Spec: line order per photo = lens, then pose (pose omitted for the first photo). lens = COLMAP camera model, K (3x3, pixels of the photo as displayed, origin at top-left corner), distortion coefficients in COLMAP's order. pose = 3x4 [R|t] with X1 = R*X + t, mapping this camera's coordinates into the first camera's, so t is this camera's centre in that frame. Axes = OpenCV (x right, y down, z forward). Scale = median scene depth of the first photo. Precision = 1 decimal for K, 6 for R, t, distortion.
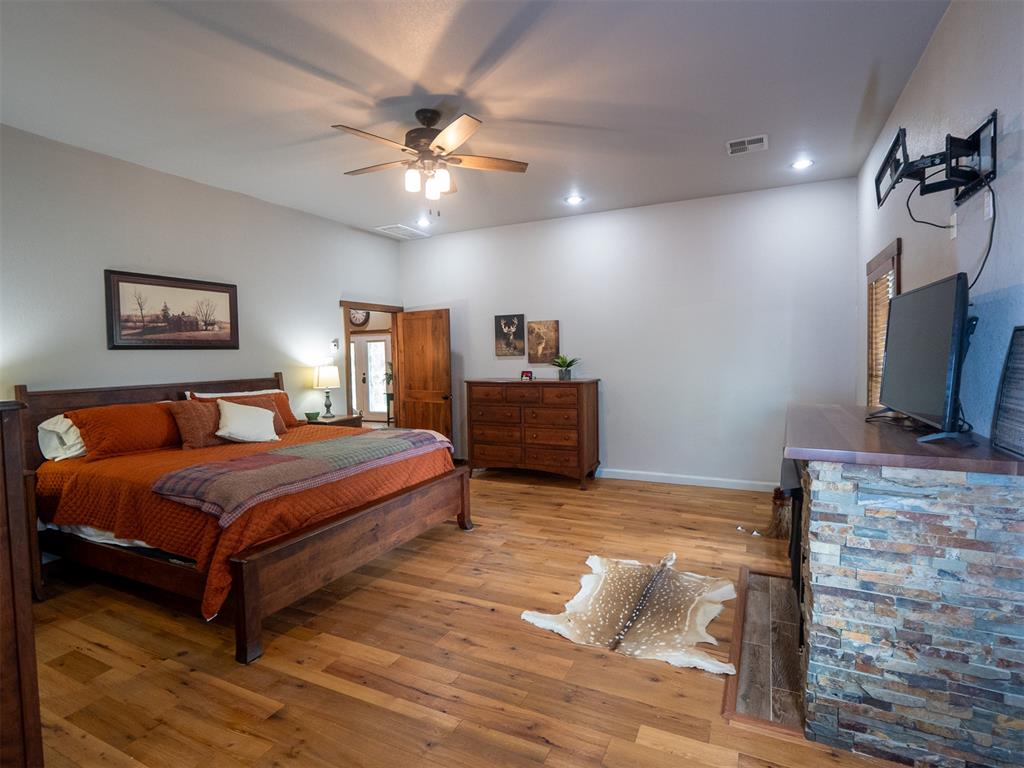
lens RADIAL K [[506.9, 0, 513.6], [0, 506.9, 383.4], [0, 0, 1]] dist [-0.010462, -0.001211]
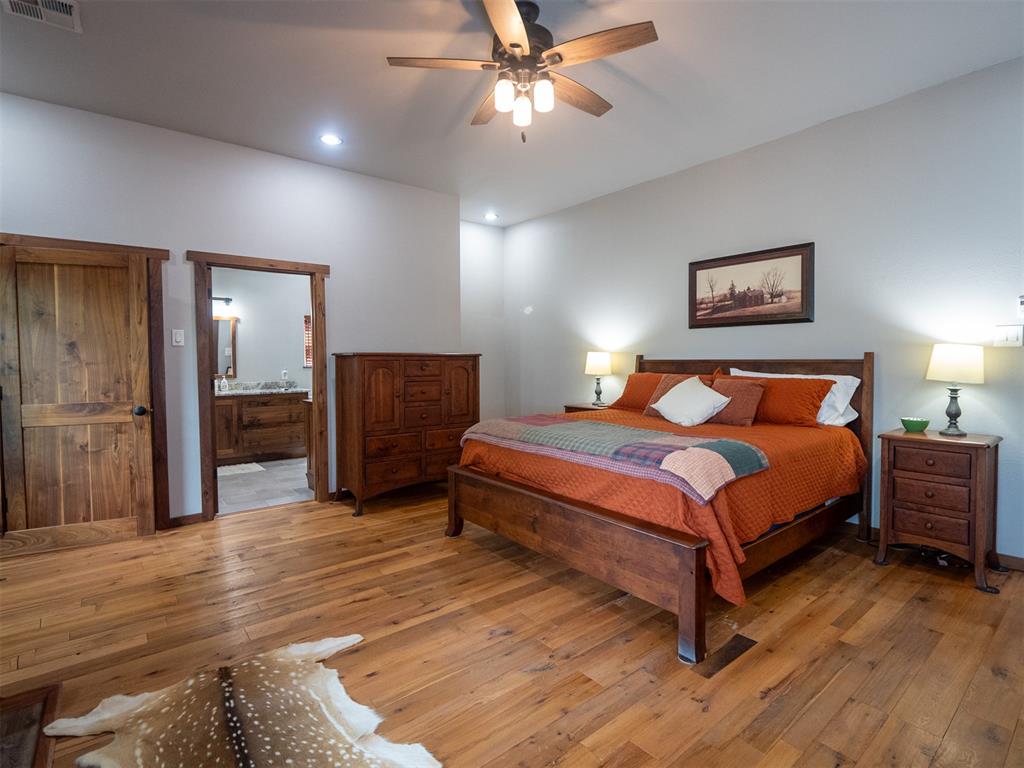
lens RADIAL K [[506.9, 0, 530.8], [0, 506.9, 372.9], [0, 0, 1]] dist [-0.010462, -0.001211]
pose [[-0.406418, 0.053766, -0.912104, 0.462694], [-0.034714, 0.996638, 0.074217, -0.037416], [0.913028, 0.061825, -0.403185, 1.124378]]
